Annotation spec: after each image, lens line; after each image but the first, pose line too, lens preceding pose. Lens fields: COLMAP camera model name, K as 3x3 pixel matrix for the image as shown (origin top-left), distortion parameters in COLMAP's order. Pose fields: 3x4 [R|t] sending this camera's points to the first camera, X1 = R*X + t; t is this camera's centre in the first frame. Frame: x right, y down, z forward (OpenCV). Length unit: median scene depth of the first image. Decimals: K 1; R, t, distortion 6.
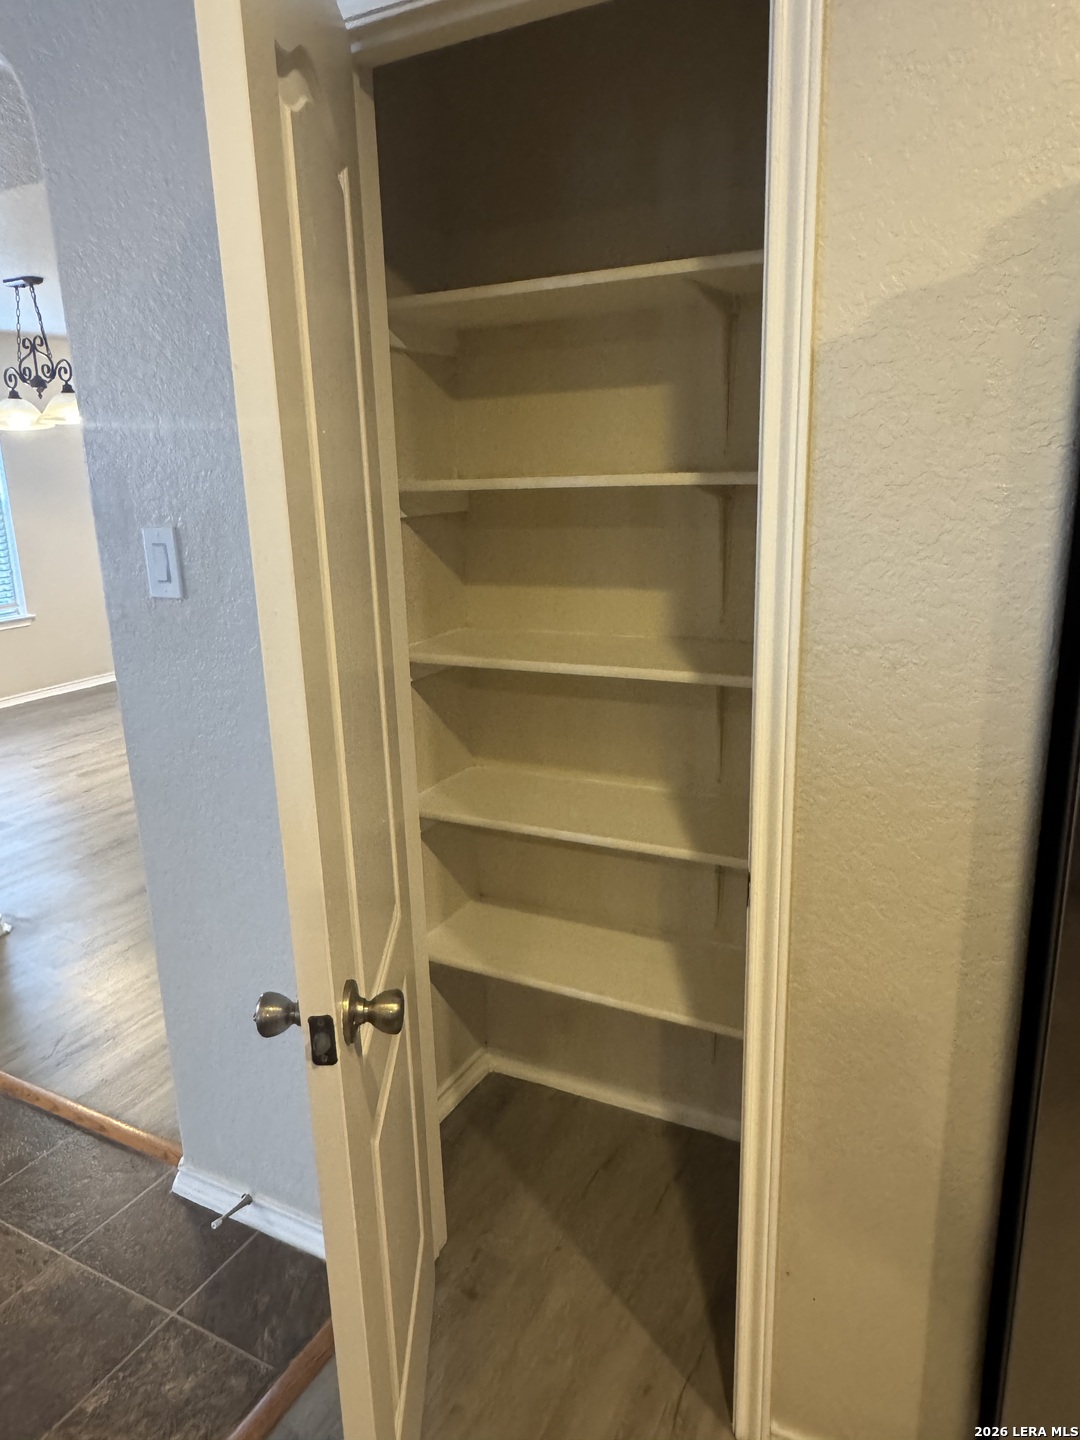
lens RADIAL K [[969.6, 0, 543.1], [0, 969.6, 720.7], [0, 0, 1]] dist [0.003085, 0.000960]
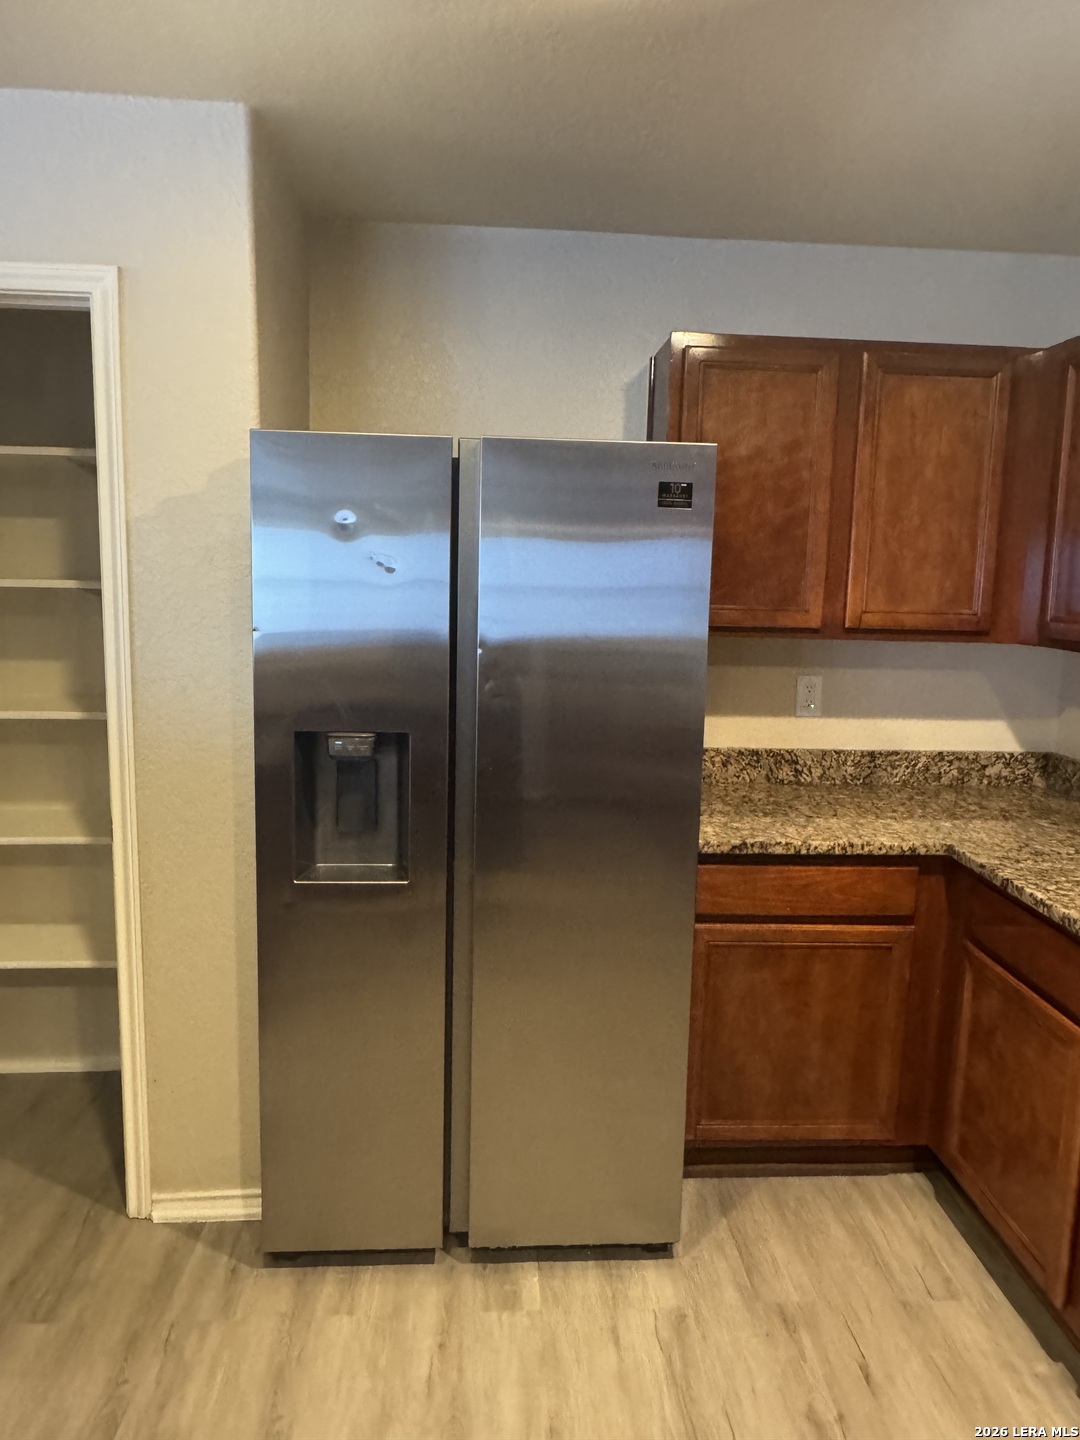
lens RADIAL K [[969.6, 0, 540.1], [0, 969.6, 709.6], [0, 0, 1]] dist [0.003085, 0.000960]
pose [[0.857803, -0.025979, 0.513322, -0.005174], [0.087148, 0.991612, -0.095447, 0.147993], [-0.506537, 0.126610, 0.852872, -0.622679]]
